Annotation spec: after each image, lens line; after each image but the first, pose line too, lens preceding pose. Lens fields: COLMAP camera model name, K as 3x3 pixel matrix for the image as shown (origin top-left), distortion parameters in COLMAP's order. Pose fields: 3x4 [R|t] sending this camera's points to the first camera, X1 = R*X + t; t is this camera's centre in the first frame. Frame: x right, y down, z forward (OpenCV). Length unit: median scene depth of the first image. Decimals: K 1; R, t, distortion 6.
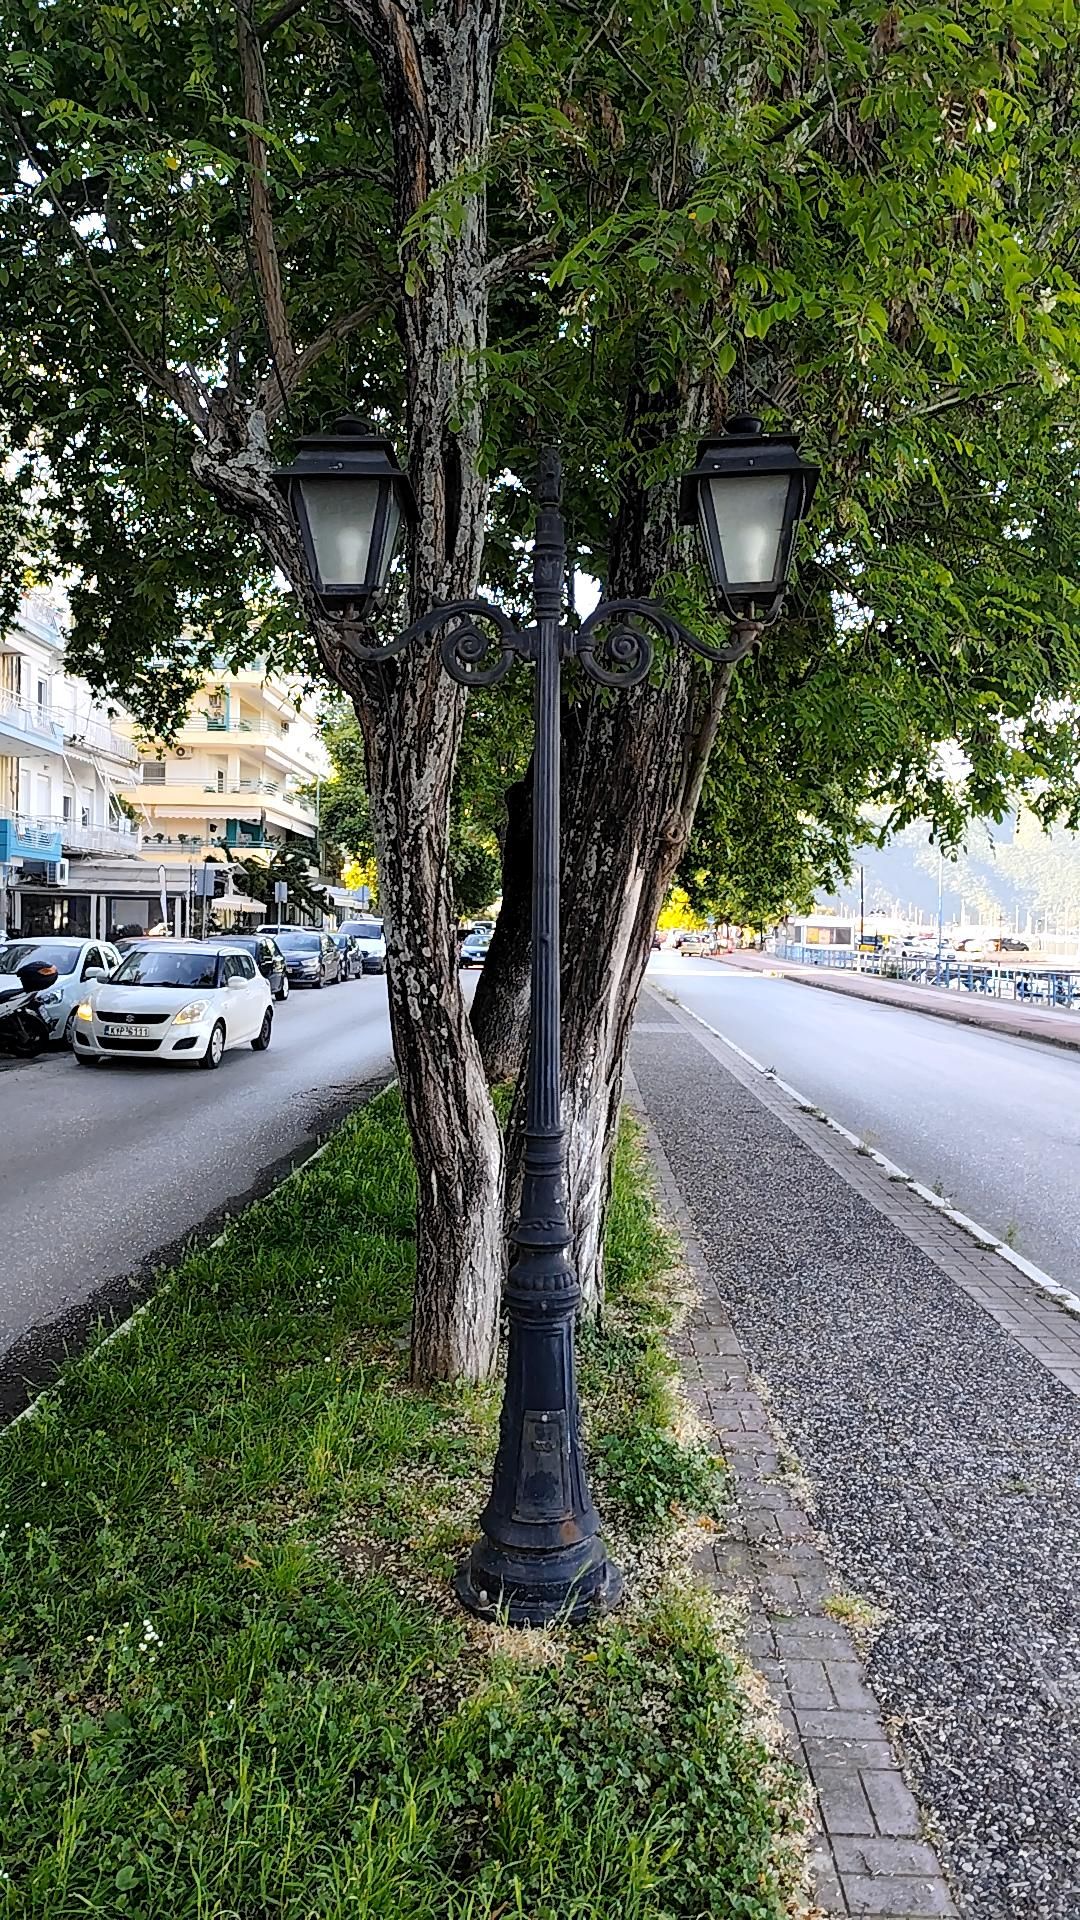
lens RADIAL K [[1340.0, 0, 545.0], [0, 1340.0, 951.3], [0, 0, 1]] dist [0.025524, -0.016033]
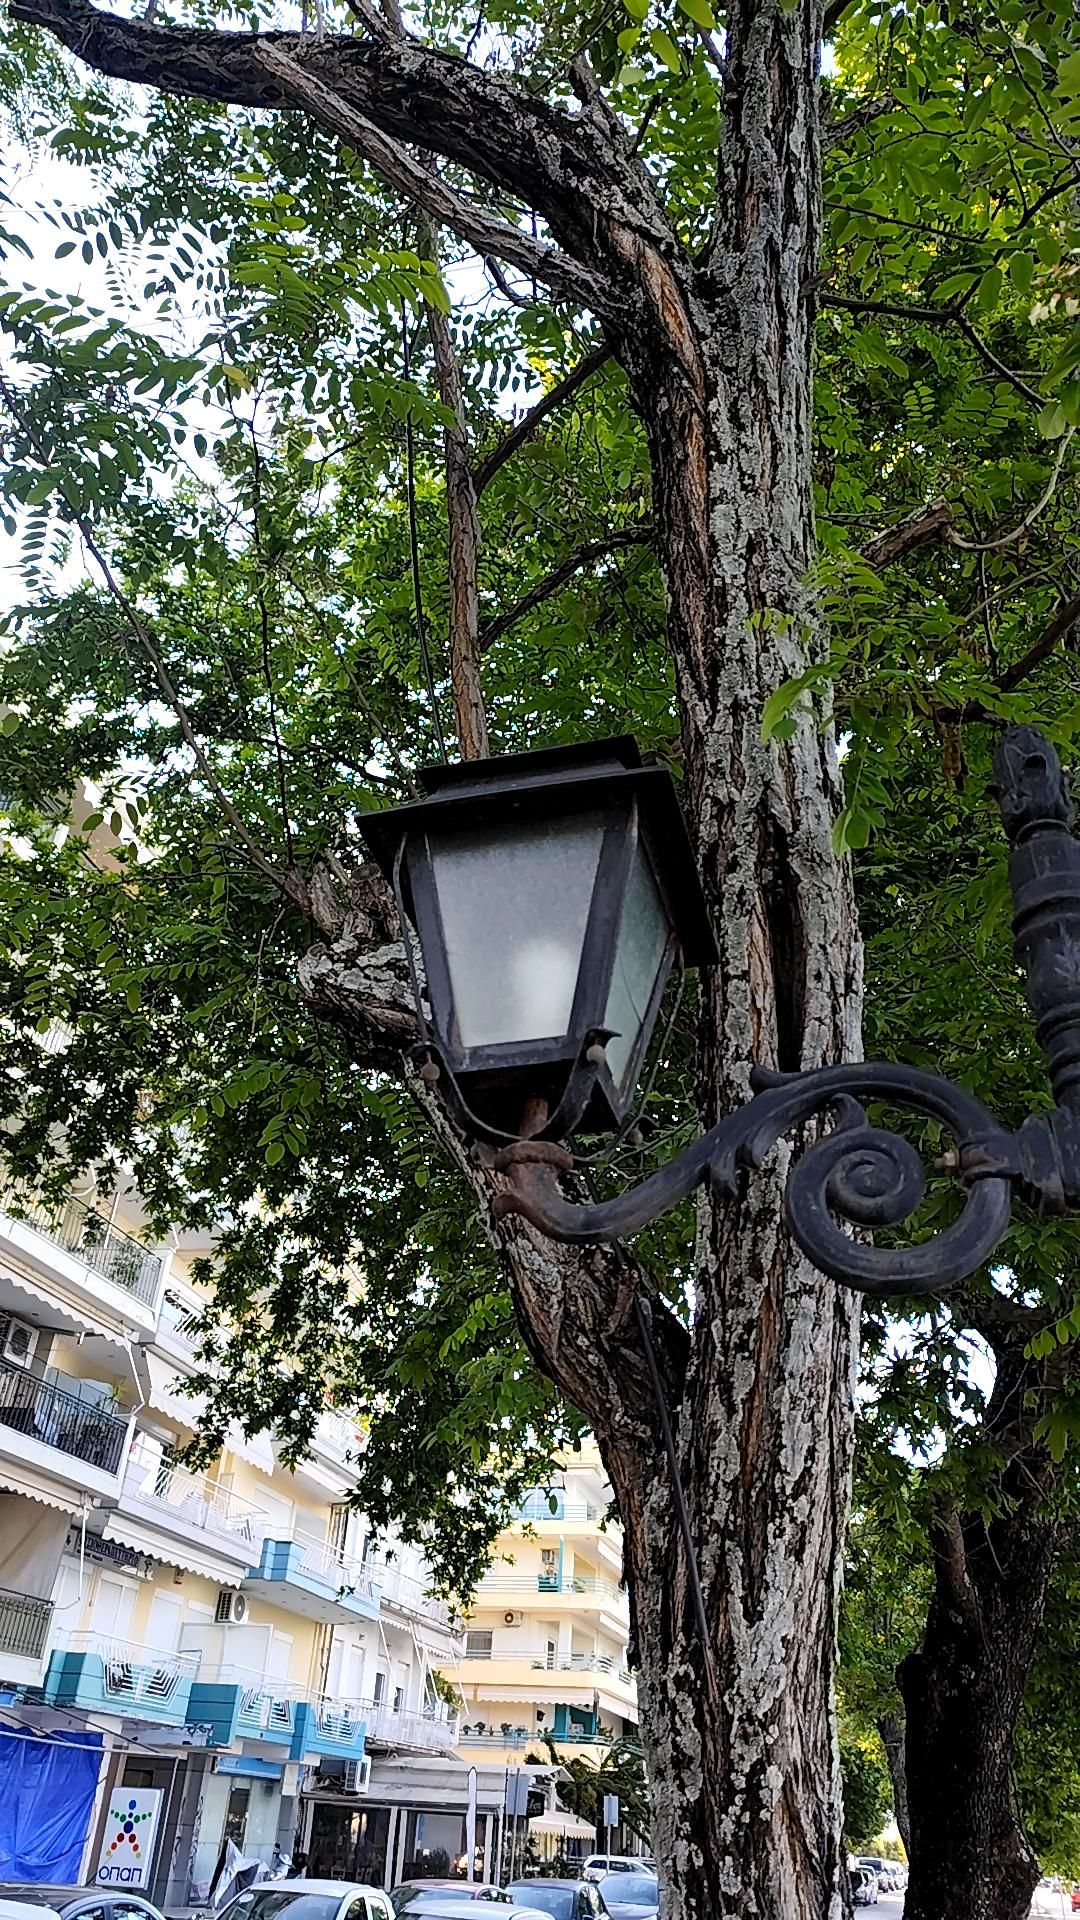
lens RADIAL K [[1340.0, 0, 548.0], [0, 1340.0, 943.6], [0, 0, 1]] dist [0.025524, -0.016033]
pose [[0.970912, -0.108320, -0.213536, -0.011402], [-0.034095, 0.820188, -0.571077, -0.015926], [0.236998, 0.561746, 0.792637, 0.138518]]
